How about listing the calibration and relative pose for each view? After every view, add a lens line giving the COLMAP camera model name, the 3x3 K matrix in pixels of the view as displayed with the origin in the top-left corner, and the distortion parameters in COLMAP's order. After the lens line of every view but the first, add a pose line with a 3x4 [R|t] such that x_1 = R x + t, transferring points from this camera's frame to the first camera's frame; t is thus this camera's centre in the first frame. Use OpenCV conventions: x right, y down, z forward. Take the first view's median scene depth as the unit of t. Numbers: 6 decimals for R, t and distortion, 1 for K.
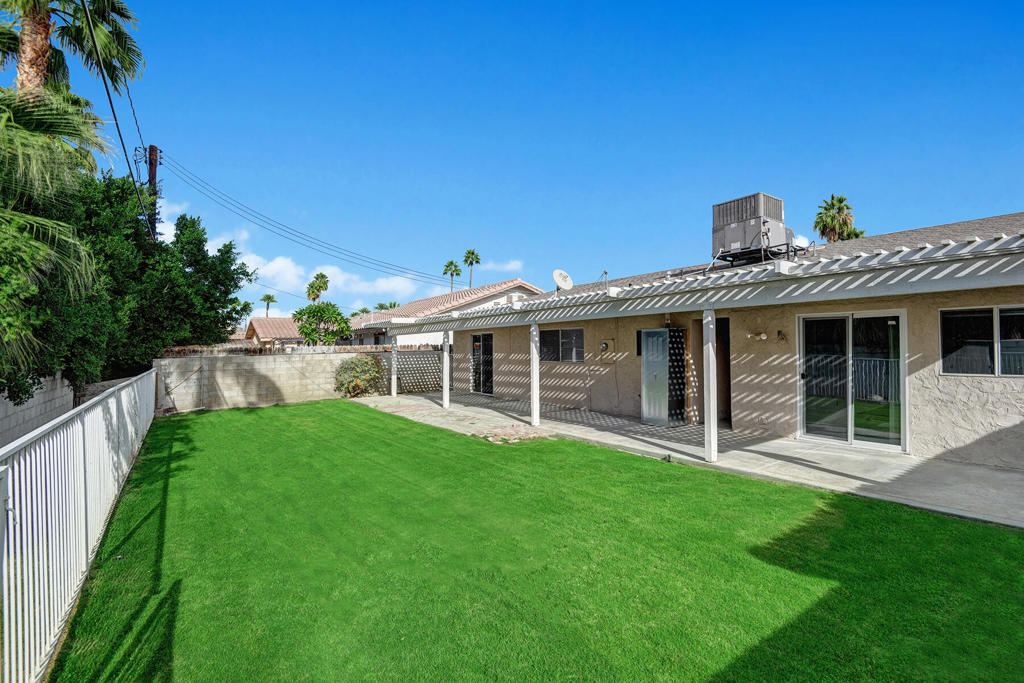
lens RADIAL K [[463.7, 0, 512.0], [0, 463.7, 341.5], [0, 0, 1]] dist [-0.030241, -0.000120]
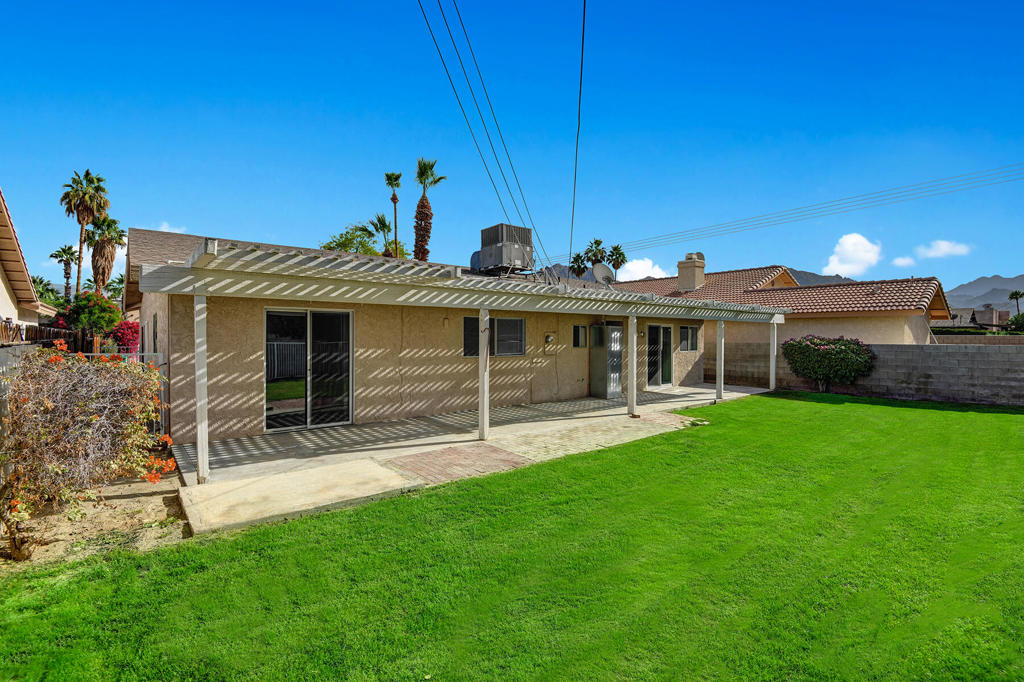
lens RADIAL K [[463.7, 0, 512.0], [0, 463.7, 341.0], [0, 0, 1]] dist [-0.030241, -0.000120]
pose [[-0.064075, 0.013966, 0.997847, -0.756174], [-0.006649, 0.999874, -0.014421, 0.027724], [-0.997923, -0.007559, -0.063974, 1.037737]]
